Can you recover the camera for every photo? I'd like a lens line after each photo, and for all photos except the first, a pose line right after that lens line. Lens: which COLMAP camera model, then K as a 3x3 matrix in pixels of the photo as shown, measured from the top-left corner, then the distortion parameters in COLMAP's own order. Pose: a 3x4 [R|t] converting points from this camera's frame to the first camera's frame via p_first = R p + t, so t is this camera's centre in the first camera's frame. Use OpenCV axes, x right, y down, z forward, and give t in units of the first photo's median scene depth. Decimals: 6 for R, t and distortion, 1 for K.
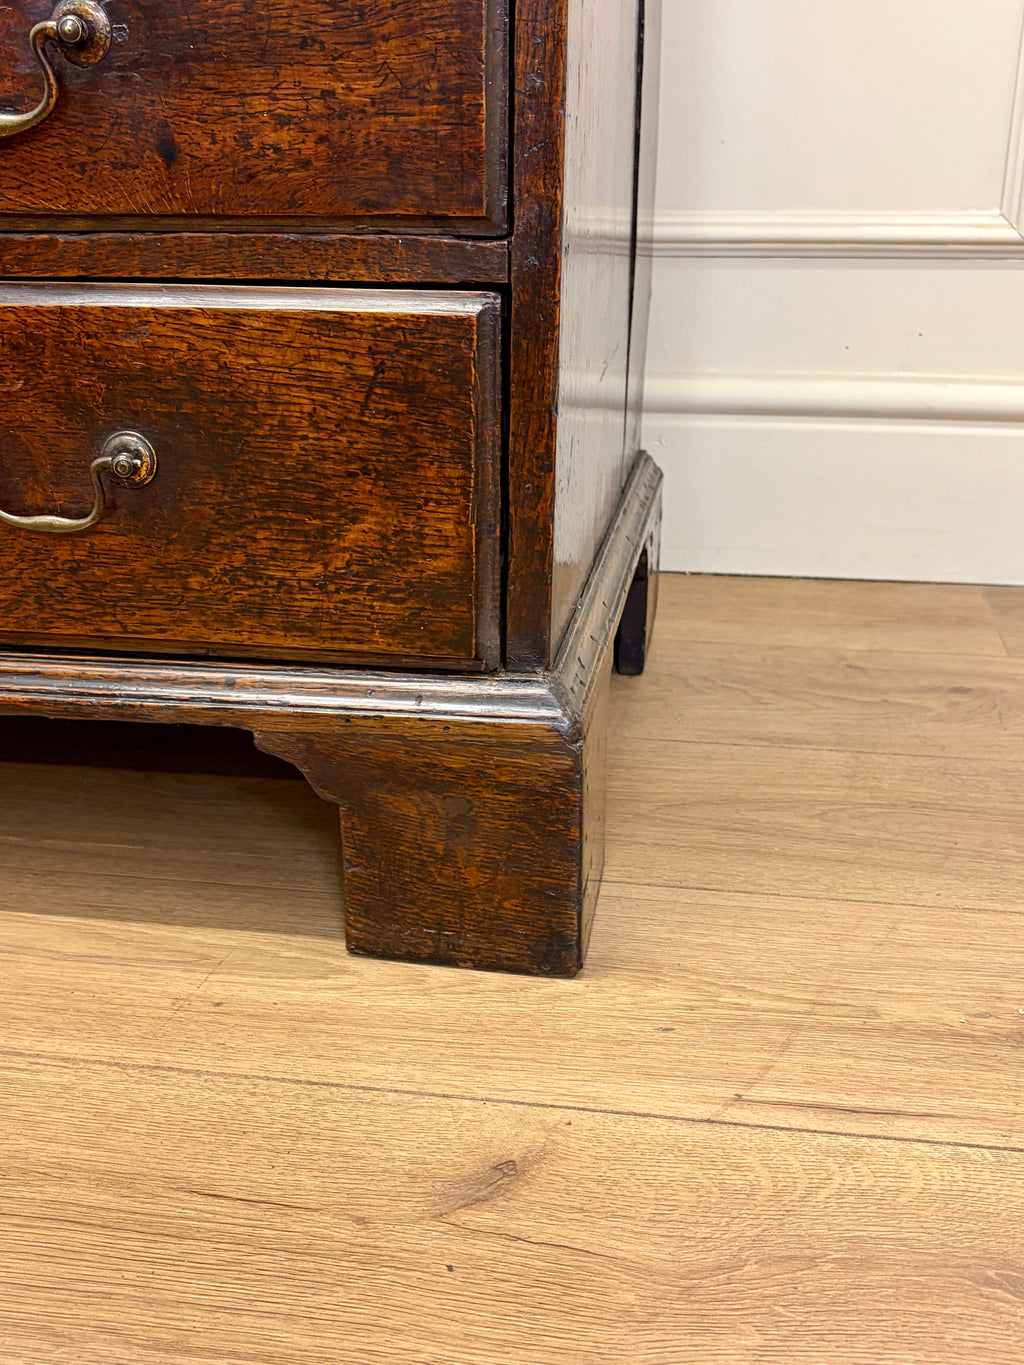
lens RADIAL K [[1430.7, 0, 512.0], [0, 1430.7, 682.5], [0, 0, 1]] dist [-0.008526, -0.024875]
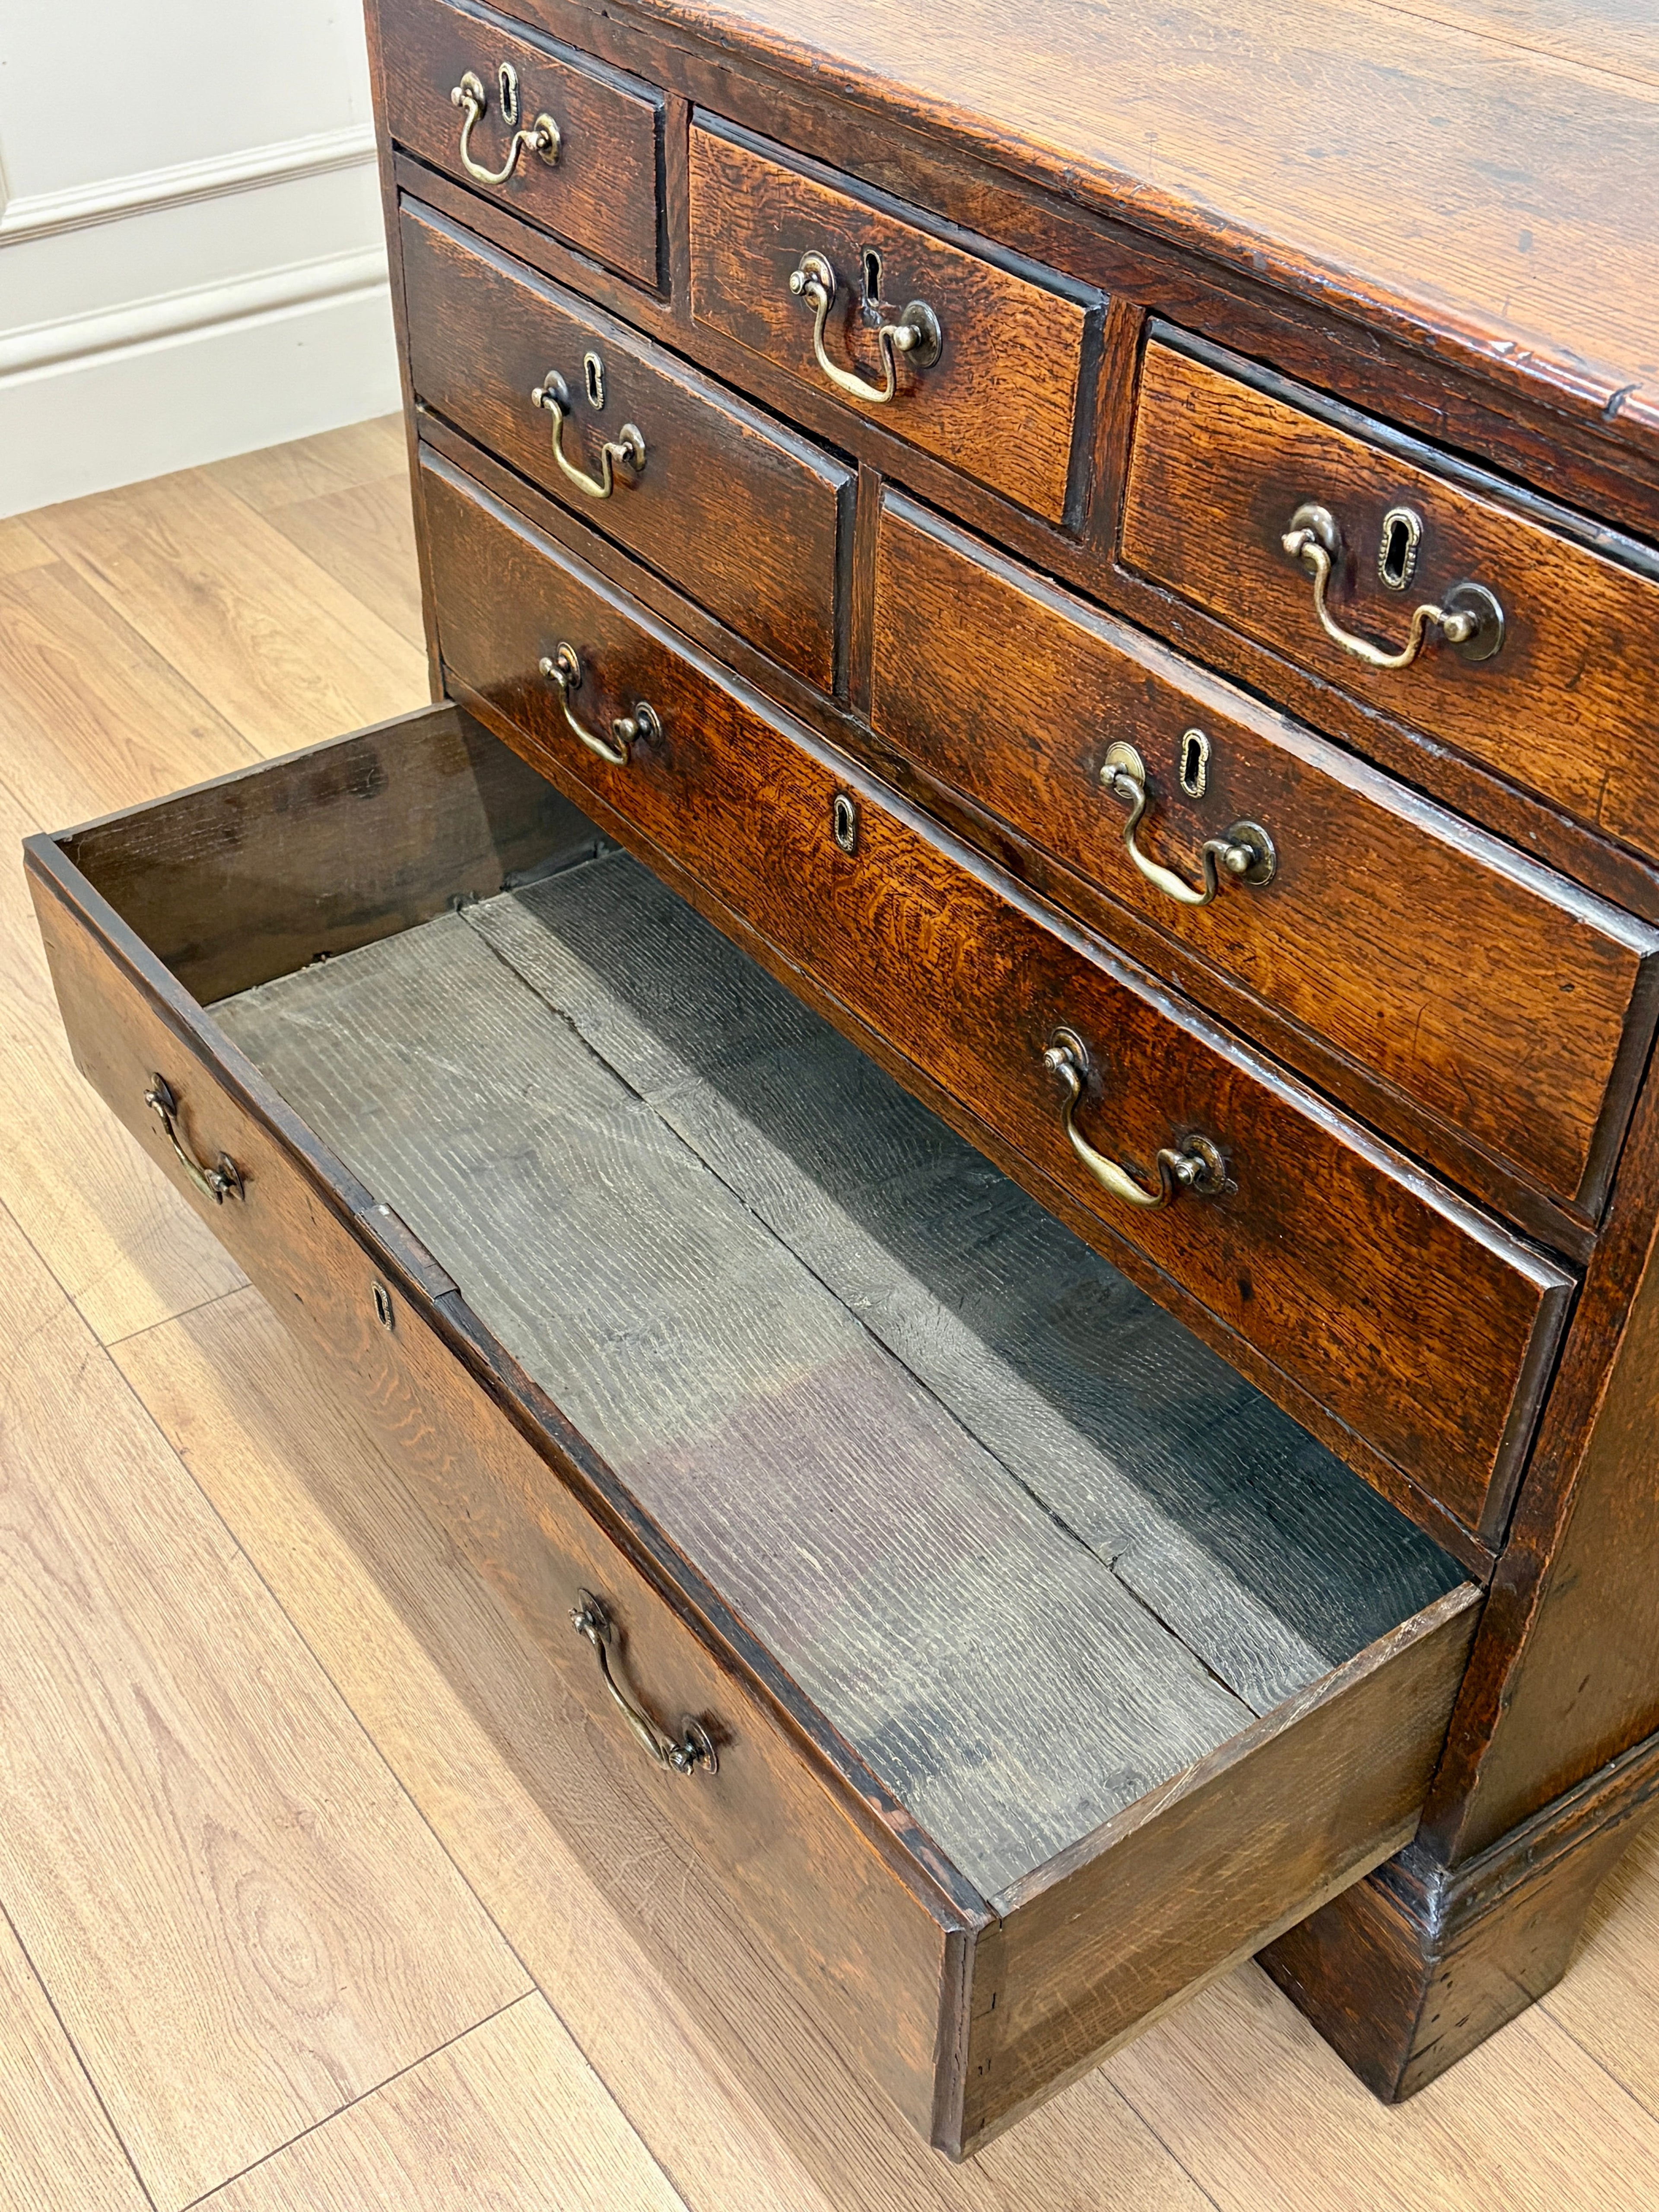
lens RADIAL K [[2396.1, 0, 817.4], [0, 2396.1, 1119.4], [0, 0, 1]] dist [0.199555, -0.691407]
pose [[0.690641, 0.459168, -0.558731, 0.438197], [-0.270590, 0.880534, 0.389154, -1.036796], [0.670669, -0.117579, 0.732379, -0.431710]]
